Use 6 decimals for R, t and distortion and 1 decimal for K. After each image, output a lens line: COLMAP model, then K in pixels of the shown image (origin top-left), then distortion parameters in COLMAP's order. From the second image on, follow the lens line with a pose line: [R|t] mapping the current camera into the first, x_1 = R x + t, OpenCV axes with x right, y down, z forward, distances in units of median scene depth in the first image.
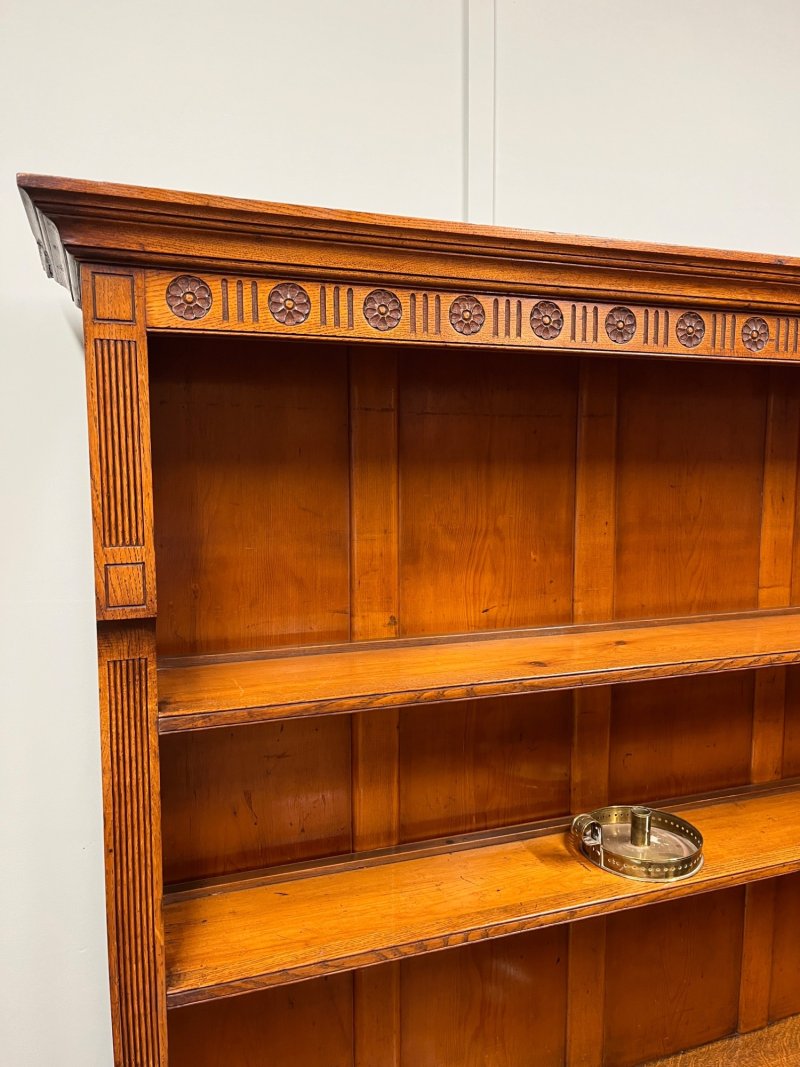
lens RADIAL K [[813.2, 0, 401.1], [0, 813.2, 546.9], [0, 0, 1]] dist [0.044343, -0.050408]
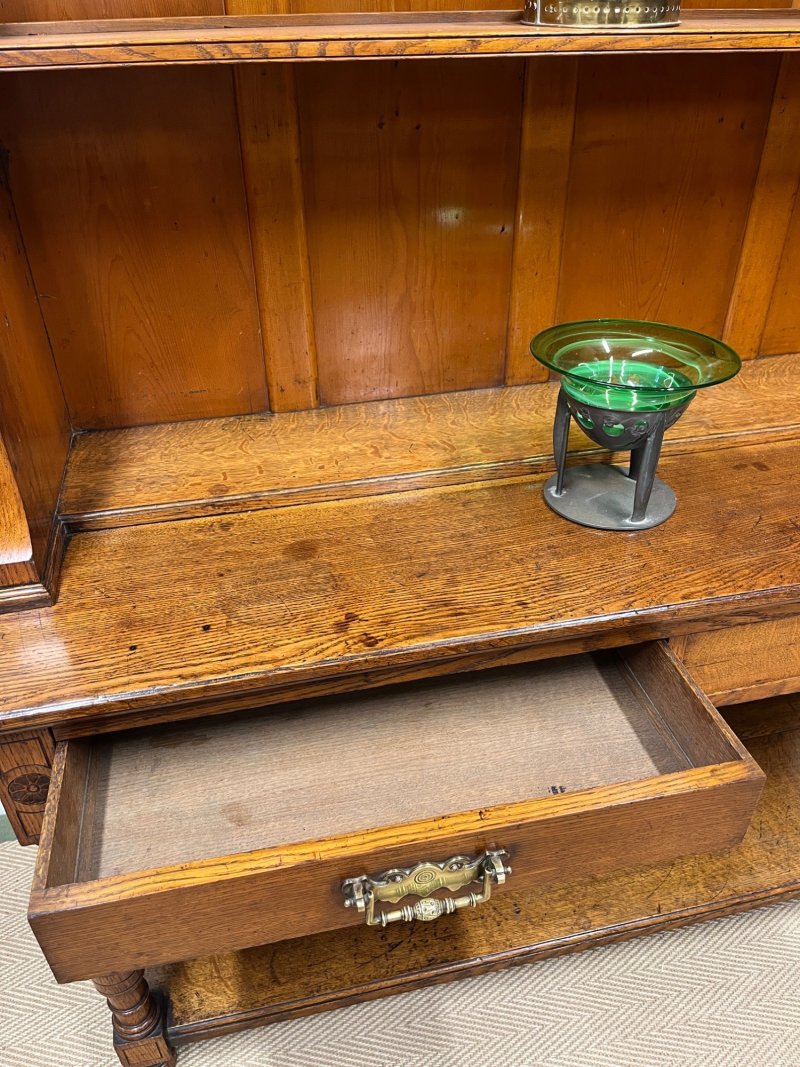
lens RADIAL K [[813.2, 0, 397.3], [0, 813.2, 543.2], [0, 0, 1]] dist [0.044343, -0.050408]
pose [[0.991105, 0.063735, -0.116826, 0.260448], [-0.001526, 0.883244, 0.468911, 0.503933], [0.133072, -0.464562, 0.875485, 0.107385]]
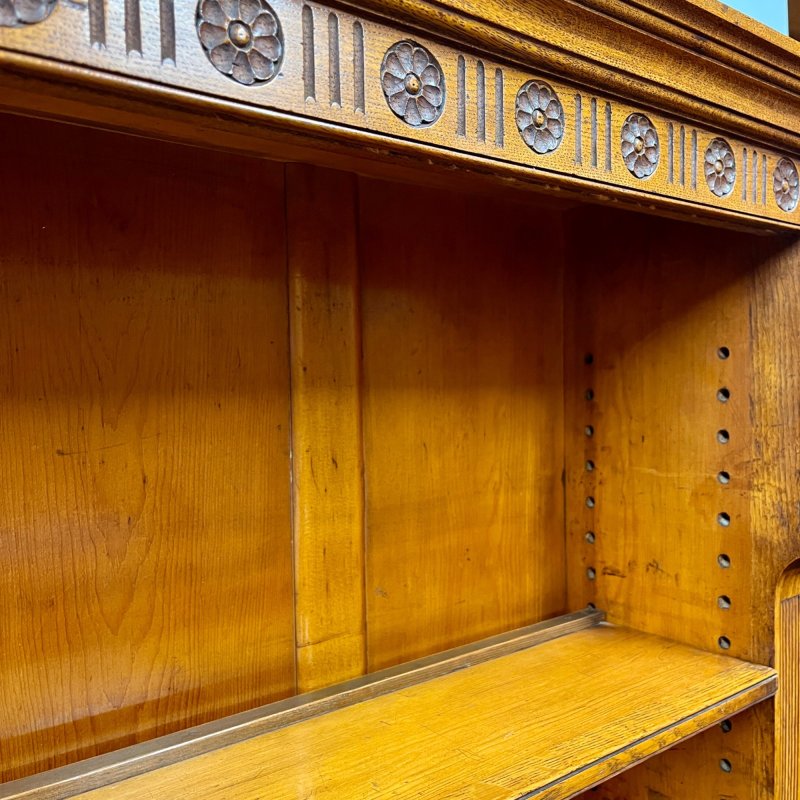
lens RADIAL K [[810.4, 0, 395.8], [0, 810.4, 401.2], [0, 0, 1]] dist [0.033056, 0.000000]
pose [[0.948675, -0.024963, 0.315266, 0.463161], [0.053352, 0.995225, -0.081742, -0.071829], [-0.311720, 0.094367, 0.945476, 0.683912]]
